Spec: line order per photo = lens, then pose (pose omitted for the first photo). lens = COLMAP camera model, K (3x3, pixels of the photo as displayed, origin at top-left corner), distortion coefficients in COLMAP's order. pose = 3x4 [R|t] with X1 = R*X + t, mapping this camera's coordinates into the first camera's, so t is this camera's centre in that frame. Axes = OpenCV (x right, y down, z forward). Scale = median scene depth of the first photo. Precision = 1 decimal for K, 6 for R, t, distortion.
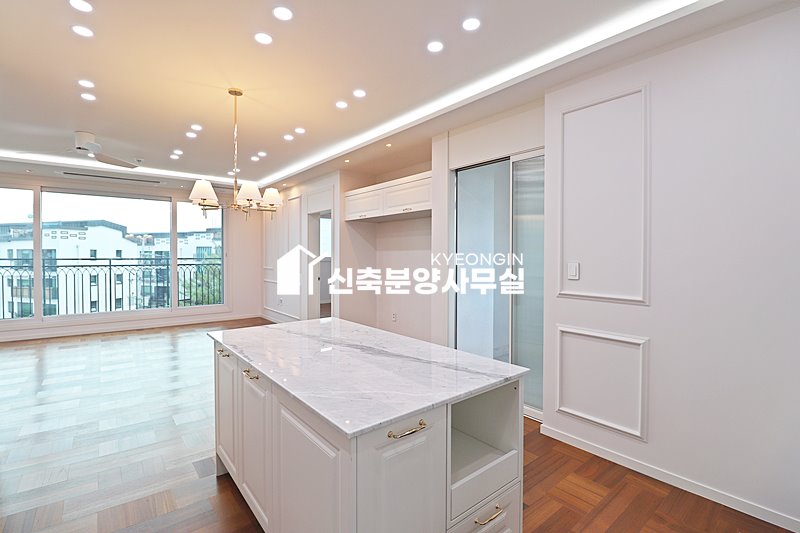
lens RADIAL K [[369.4, 0, 399.7], [0, 369.4, 259.0], [0, 0, 1]] dist [-0.004099, -0.011988]
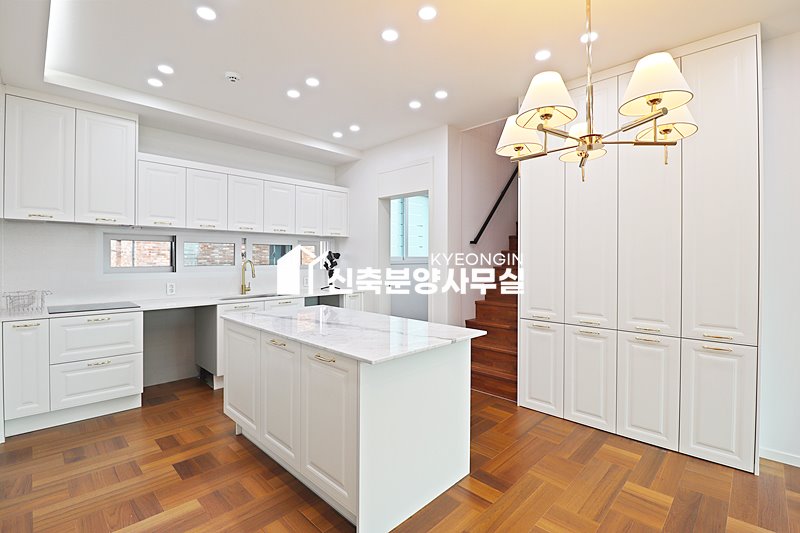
lens RADIAL K [[369.4, 0, 399.7], [0, 369.4, 259.0], [0, 0, 1]] dist [-0.004099, -0.011988]
pose [[-0.993868, -0.005410, -0.110443, -0.174111], [-0.006744, 0.999909, 0.011705, 0.000024], [0.110369, 0.012378, -0.993814, 1.630783]]
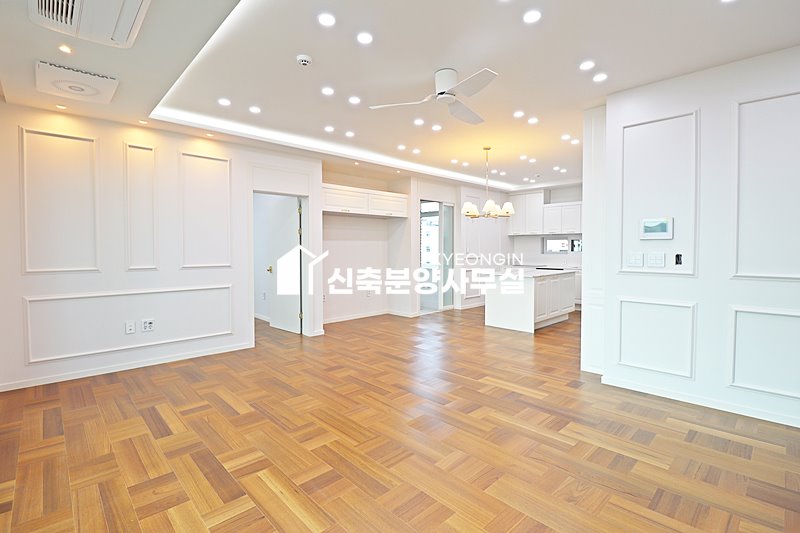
lens RADIAL K [[369.4, 0, 399.7], [0, 369.4, 259.0], [0, 0, 1]] dist [-0.004099, -0.011988]
pose [[-0.082686, -0.033044, 0.996028, -2.415689], [0.011301, 0.999355, 0.034092, -0.004825], [-0.996512, 0.014075, -0.082259, 1.757683]]
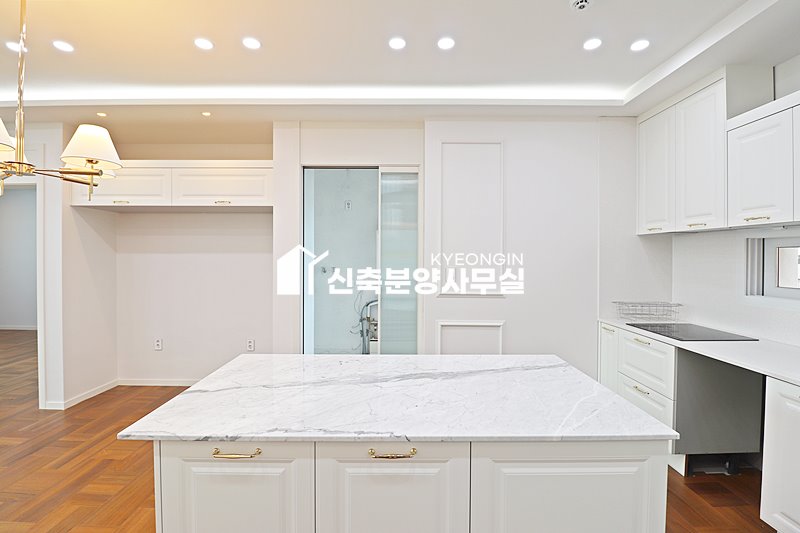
lens RADIAL K [[369.4, 0, 399.7], [0, 369.4, 259.0], [0, 0, 1]] dist [-0.004099, -0.011988]
pose [[0.627565, -0.006670, 0.778535, -0.569175], [0.005559, 0.999976, 0.004086, -0.024431], [-0.778544, 0.001763, 0.627587, 0.359258]]
